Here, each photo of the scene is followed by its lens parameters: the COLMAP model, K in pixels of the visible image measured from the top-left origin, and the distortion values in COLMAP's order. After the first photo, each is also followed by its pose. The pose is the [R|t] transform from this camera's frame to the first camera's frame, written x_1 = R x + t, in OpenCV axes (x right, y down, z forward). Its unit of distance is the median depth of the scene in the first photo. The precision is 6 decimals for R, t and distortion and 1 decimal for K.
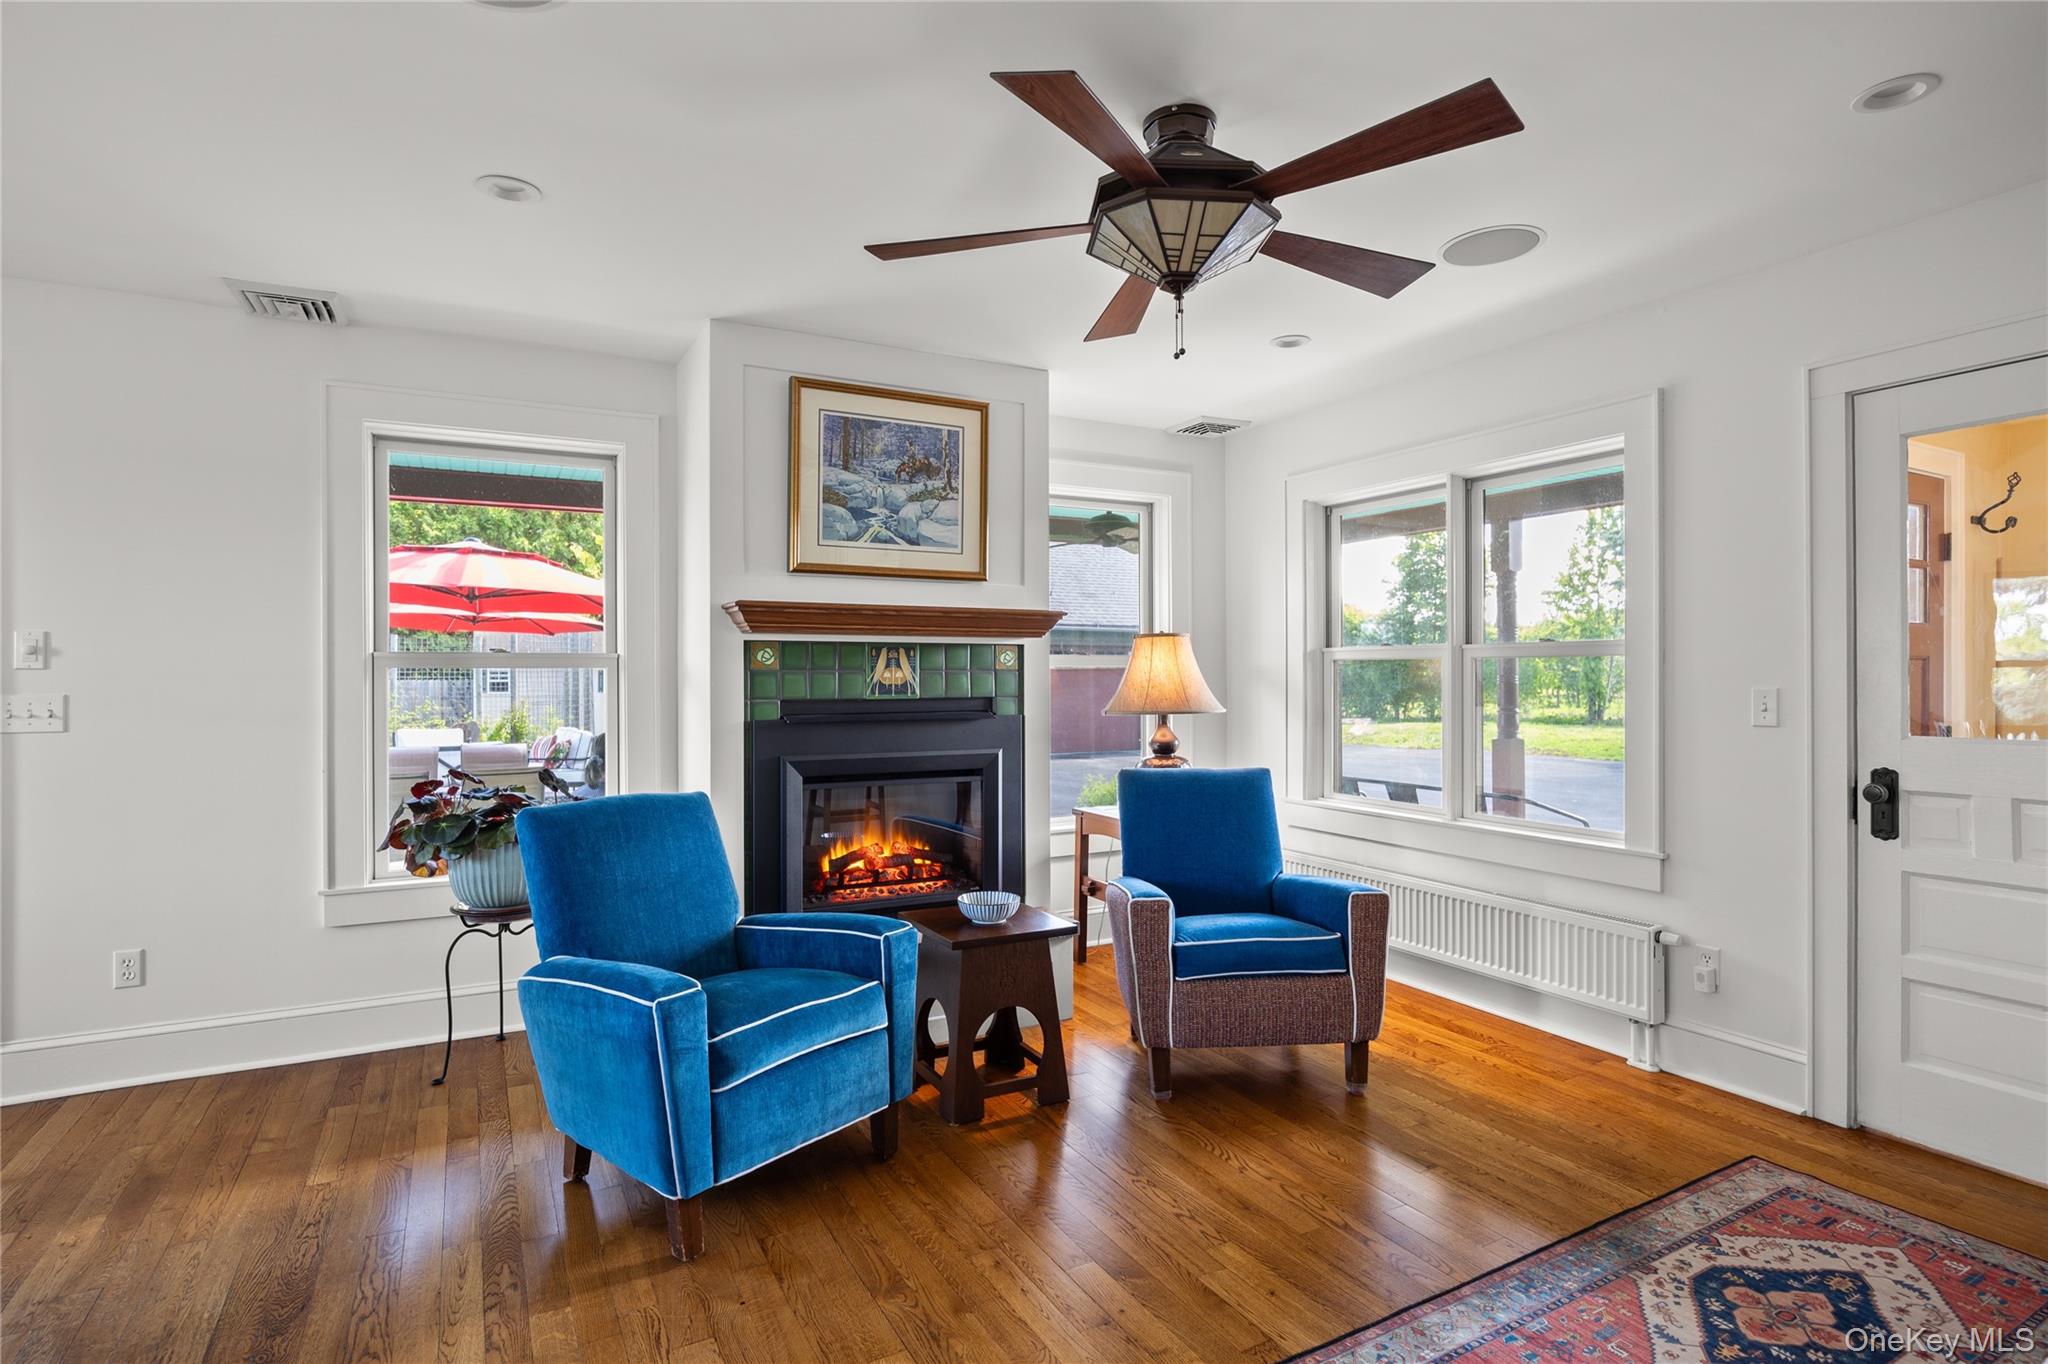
lens RADIAL K [[1056.4, 0, 1028.5], [0, 1056.4, 683.0], [0, 0, 1]] dist [0.003090, 0.000279]
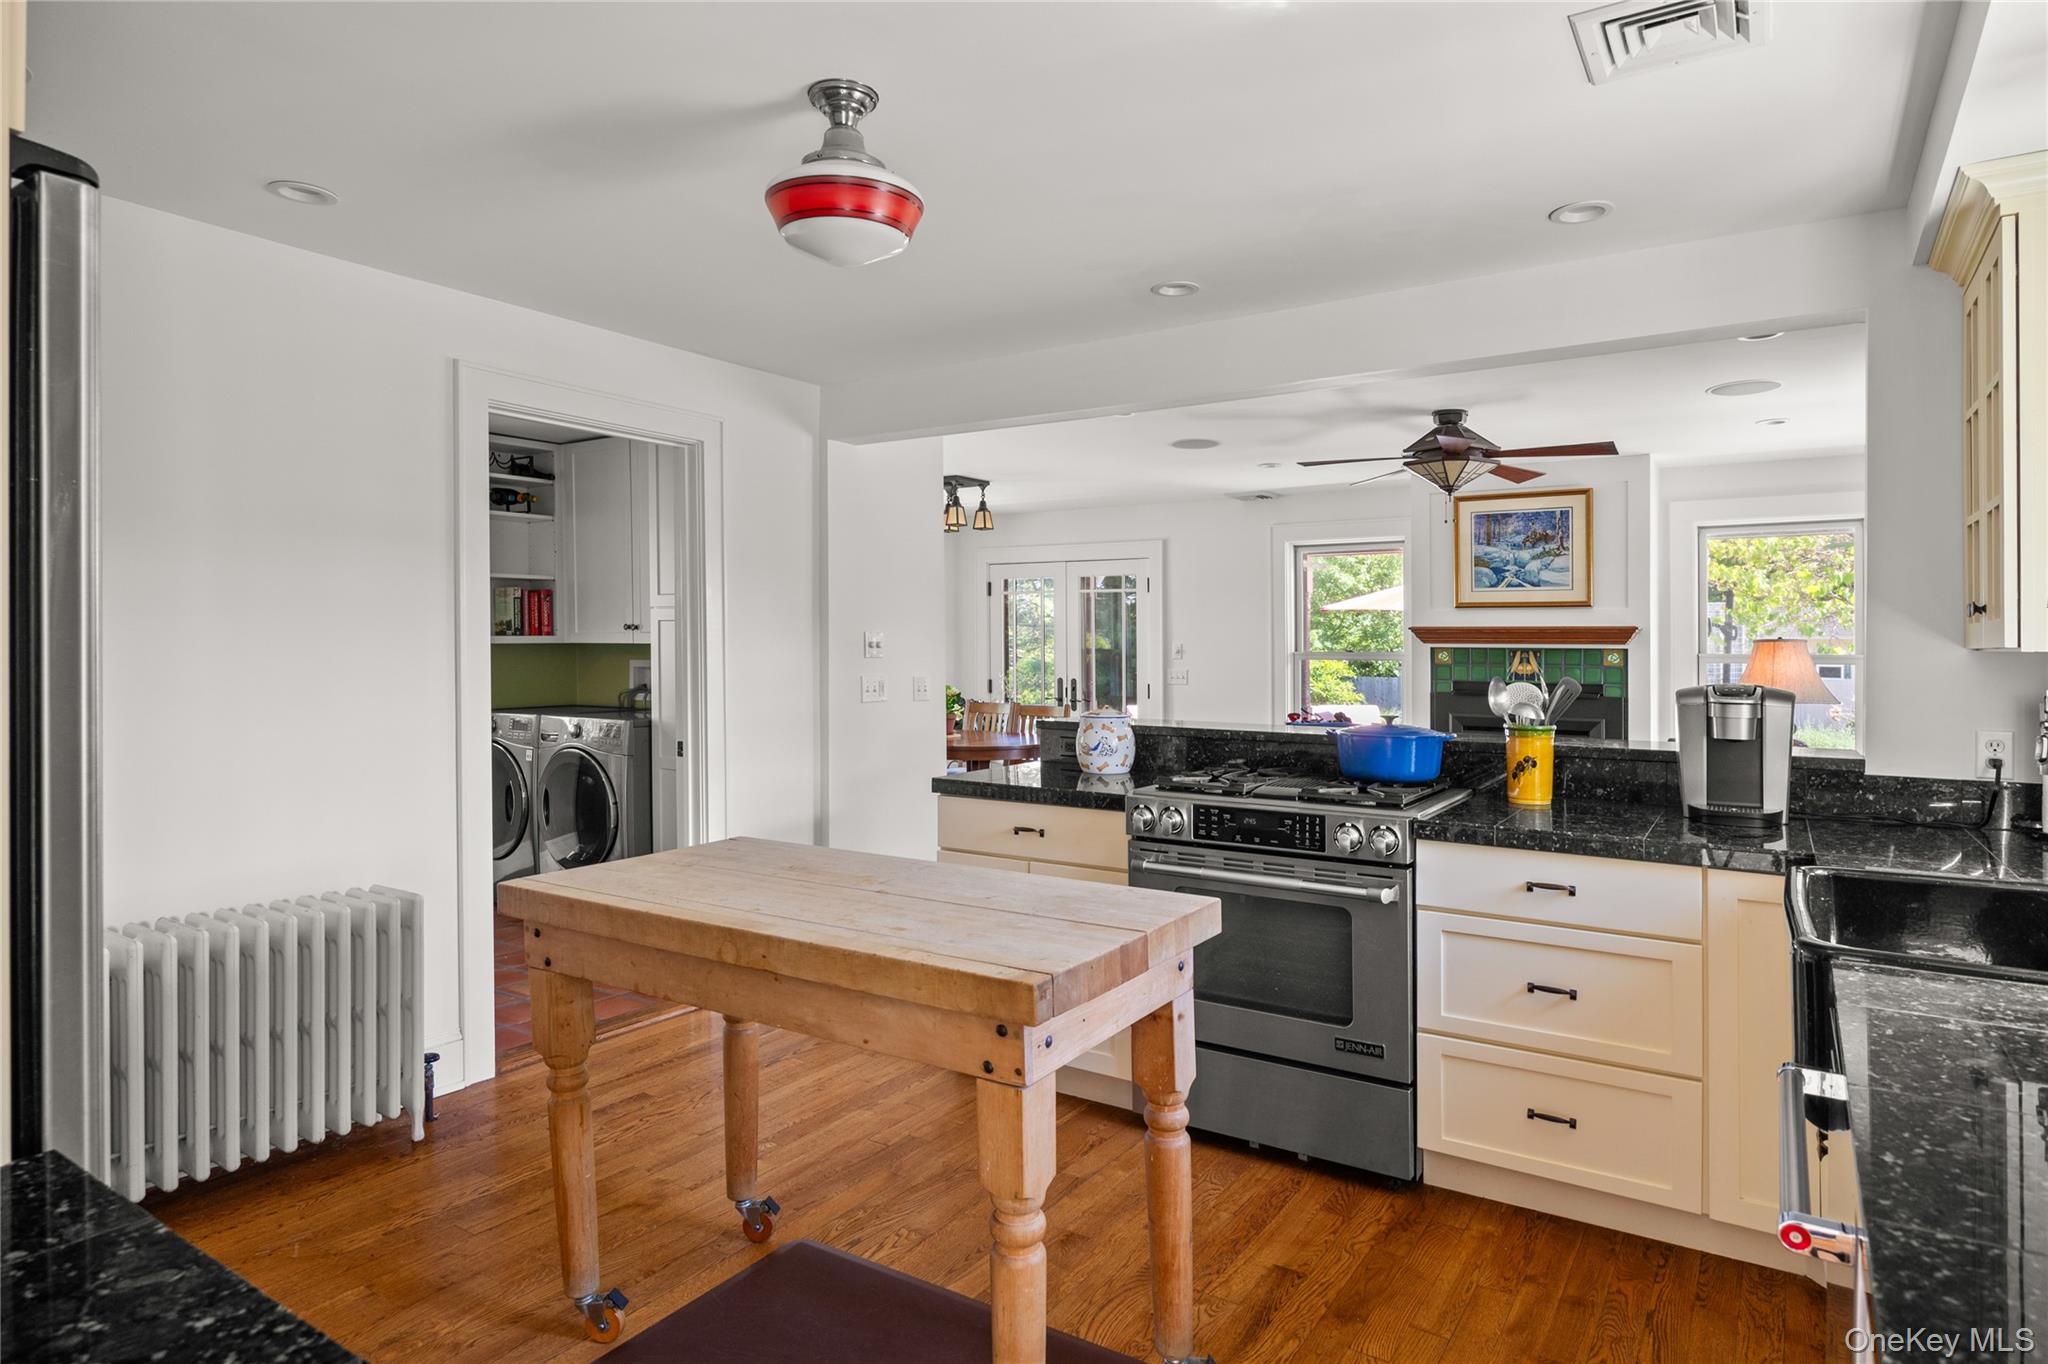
lens RADIAL K [[1176.5, 0, 1023.3], [0, 1176.5, 678.5], [0, 0, 1]] dist [0.000203, 0.000012]
pose [[0.470313, 0.036286, -0.881753, 1.106116], [-0.004380, 0.999238, 0.038784, -0.059177], [0.882489, -0.014379, 0.470114, -0.516189]]
